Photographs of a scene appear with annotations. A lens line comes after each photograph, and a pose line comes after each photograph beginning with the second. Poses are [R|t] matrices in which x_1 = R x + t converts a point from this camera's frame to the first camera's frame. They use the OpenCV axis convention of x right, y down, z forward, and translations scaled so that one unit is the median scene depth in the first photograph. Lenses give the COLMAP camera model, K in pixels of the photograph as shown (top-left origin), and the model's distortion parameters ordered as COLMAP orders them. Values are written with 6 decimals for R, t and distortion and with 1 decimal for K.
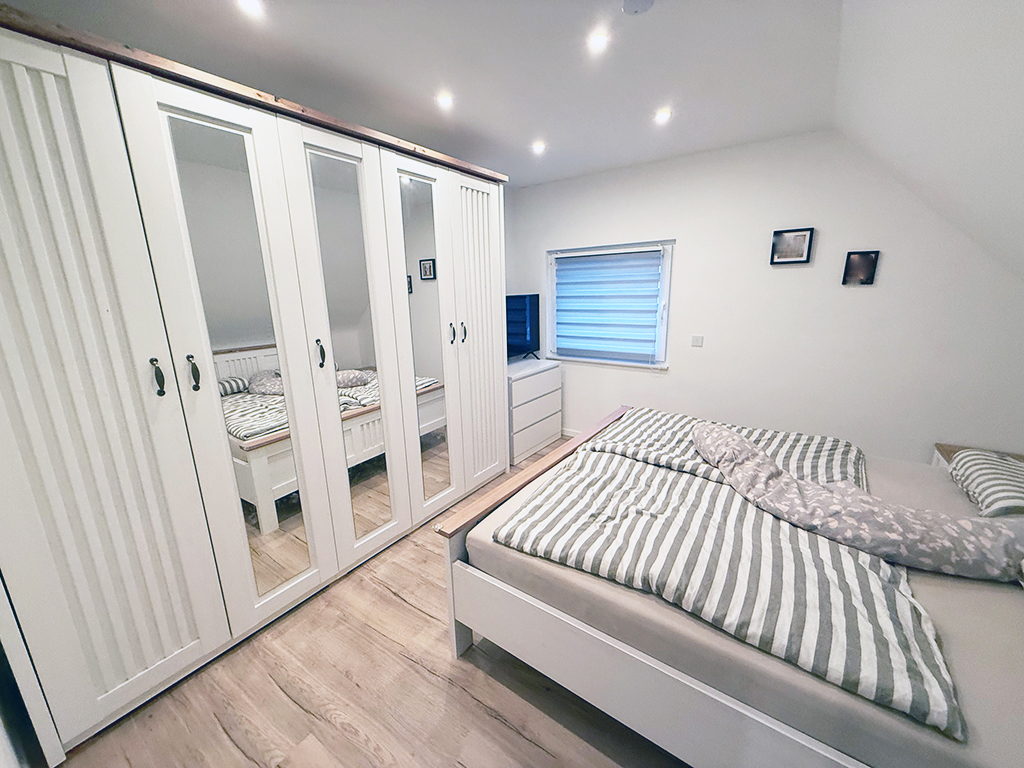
lens RADIAL K [[406.5, 0, 506.6], [0, 406.5, 382.2], [0, 0, 1]] dist [0.000435, 0.000169]
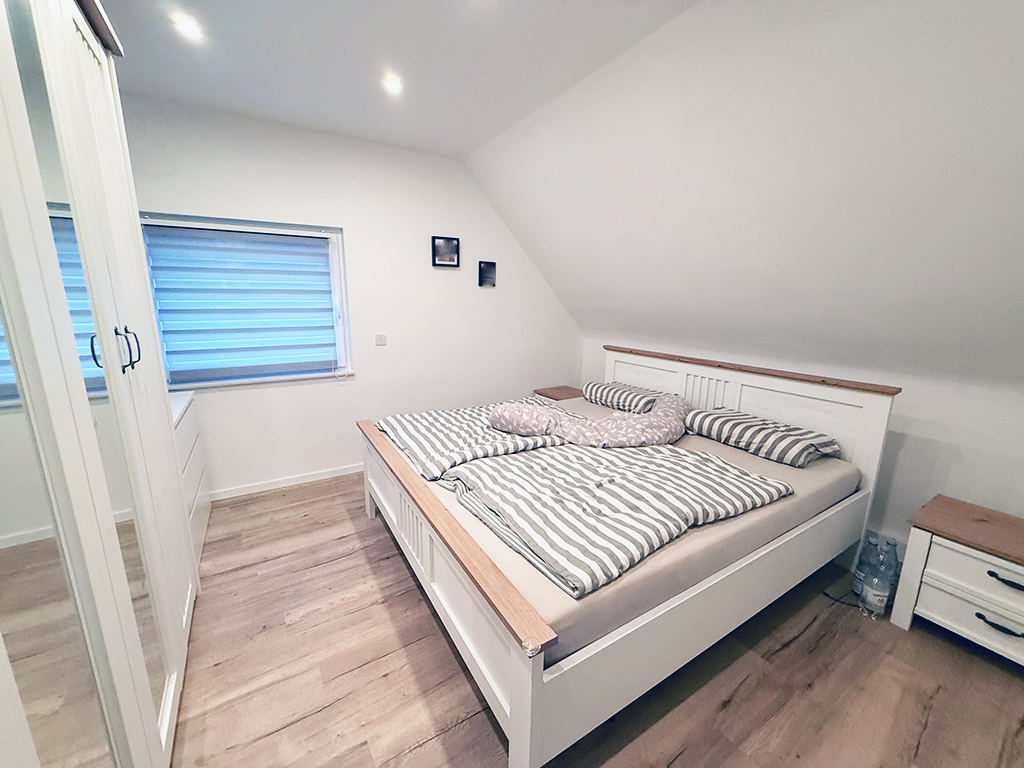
lens RADIAL K [[406.5, 0, 513.1], [0, 406.5, 382.7], [0, 0, 1]] dist [0.000435, 0.000169]
pose [[0.378730, -0.167558, 0.910213, -0.347611], [0.191272, 0.976413, 0.100159, -0.043276], [-0.905526, 0.136165, 0.401847, 0.392567]]
